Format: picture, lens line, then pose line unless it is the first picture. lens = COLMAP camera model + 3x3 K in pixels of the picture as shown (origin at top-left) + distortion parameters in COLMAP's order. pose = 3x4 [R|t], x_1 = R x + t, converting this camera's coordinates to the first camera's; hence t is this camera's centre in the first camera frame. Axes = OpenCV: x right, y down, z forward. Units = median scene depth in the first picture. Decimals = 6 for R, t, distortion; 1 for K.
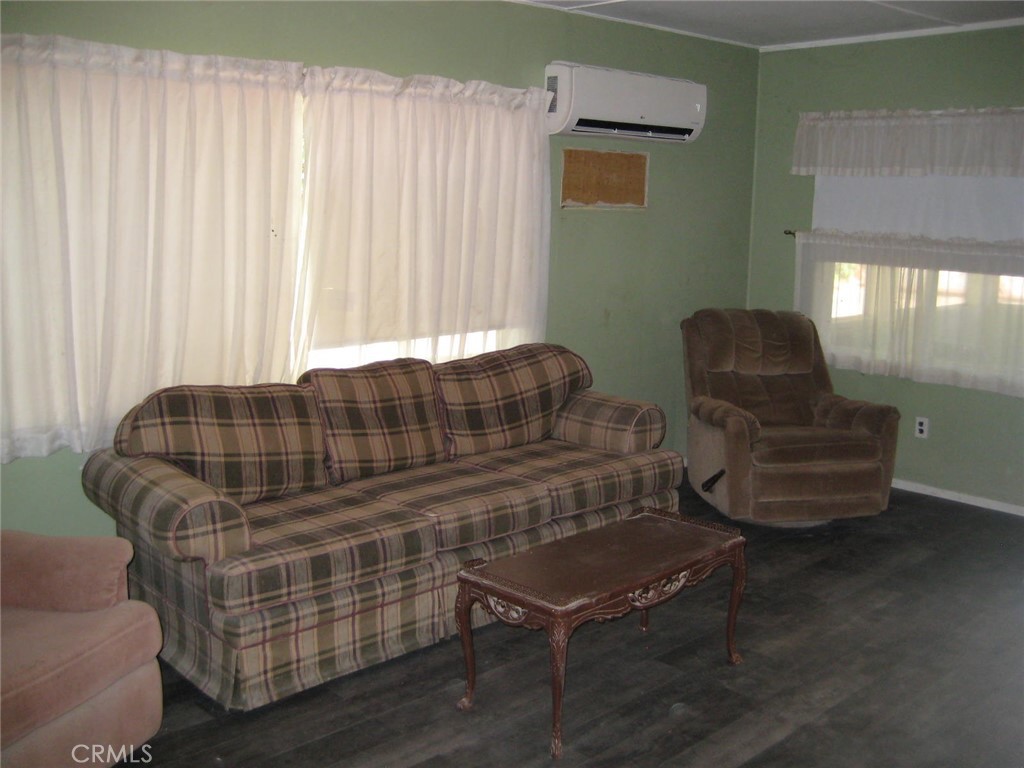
lens RADIAL K [[1066.3, 0, 517.7], [0, 1066.3, 374.4], [0, 0, 1]] dist [-0.167061, 0.236072]
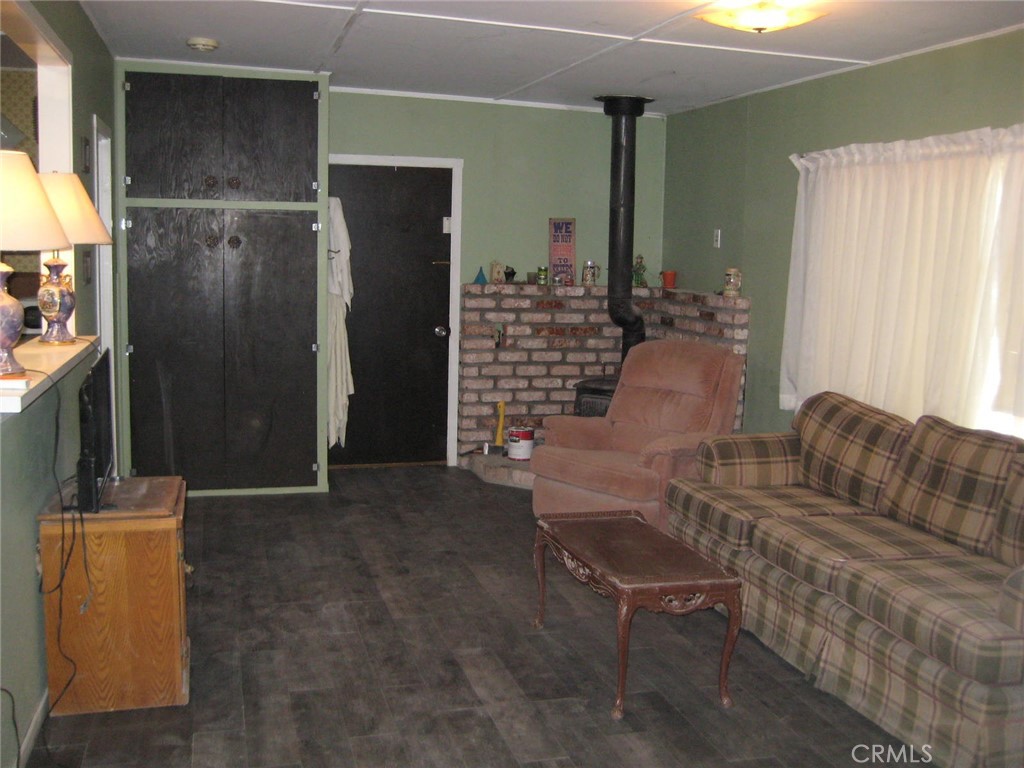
lens RADIAL K [[1066.3, 0, 517.7], [0, 1066.3, 374.4], [0, 0, 1]] dist [-0.167061, 0.236072]
pose [[-0.463494, 0.078933, -0.882577, 0.932862], [-0.180402, 0.966758, 0.181202, -0.162183], [0.867542, 0.243205, -0.433847, 1.097851]]
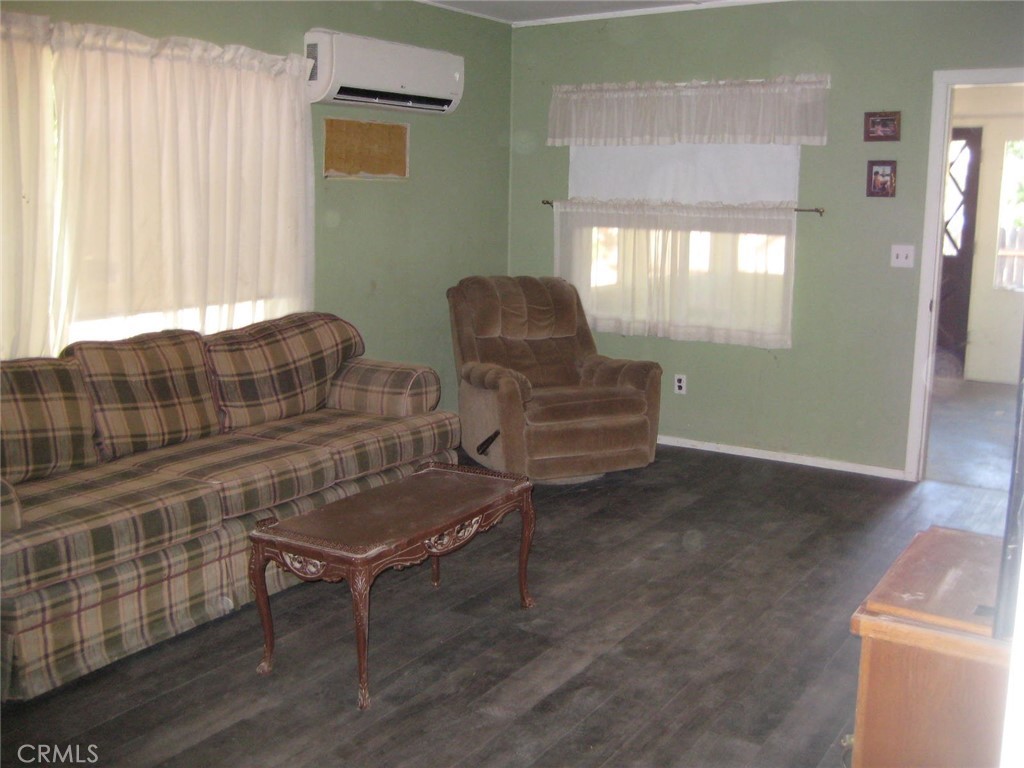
lens RADIAL K [[1066.3, 0, 517.7], [0, 1066.3, 374.4], [0, 0, 1]] dist [-0.167061, 0.236072]
pose [[0.971542, -0.047067, 0.232143, -0.027105], [0.046399, 0.998888, 0.008341, 0.034578], [-0.232278, 0.002667, 0.972646, -0.000133]]
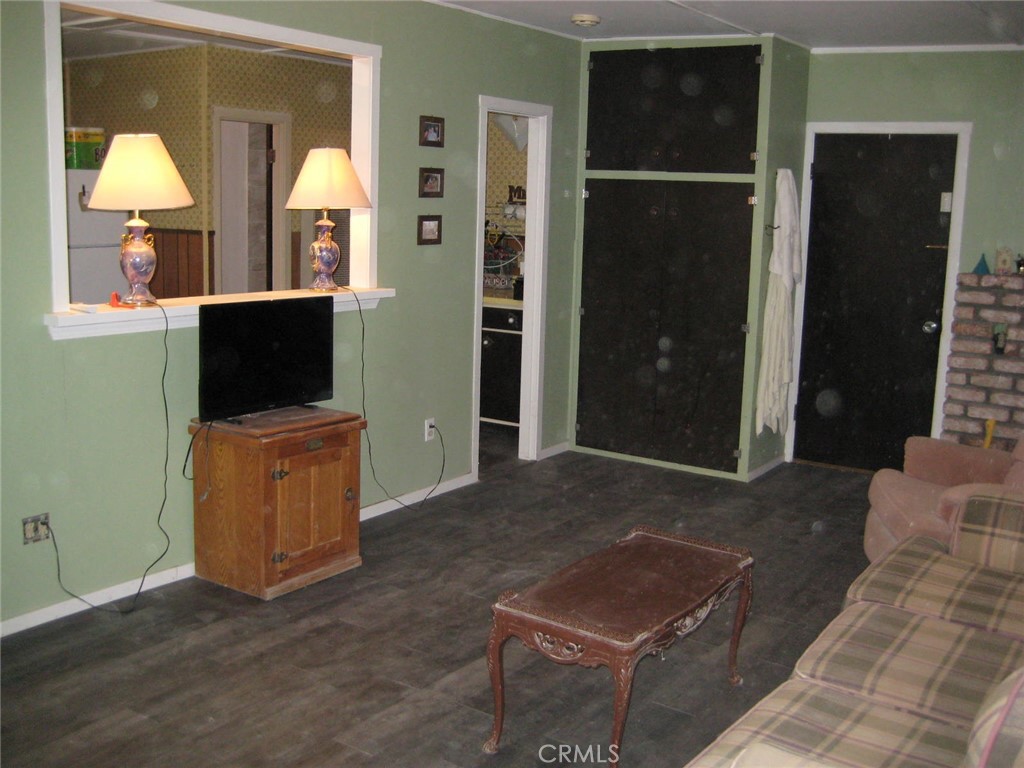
lens RADIAL K [[1066.3, 0, 517.7], [0, 1066.3, 374.4], [0, 0, 1]] dist [-0.167061, 0.236072]
pose [[-0.974199, -0.014105, -0.225251, 0.330672], [-0.087775, 0.943153, 0.320560, -0.247017], [0.207925, 0.332060, -0.920056, 1.462313]]
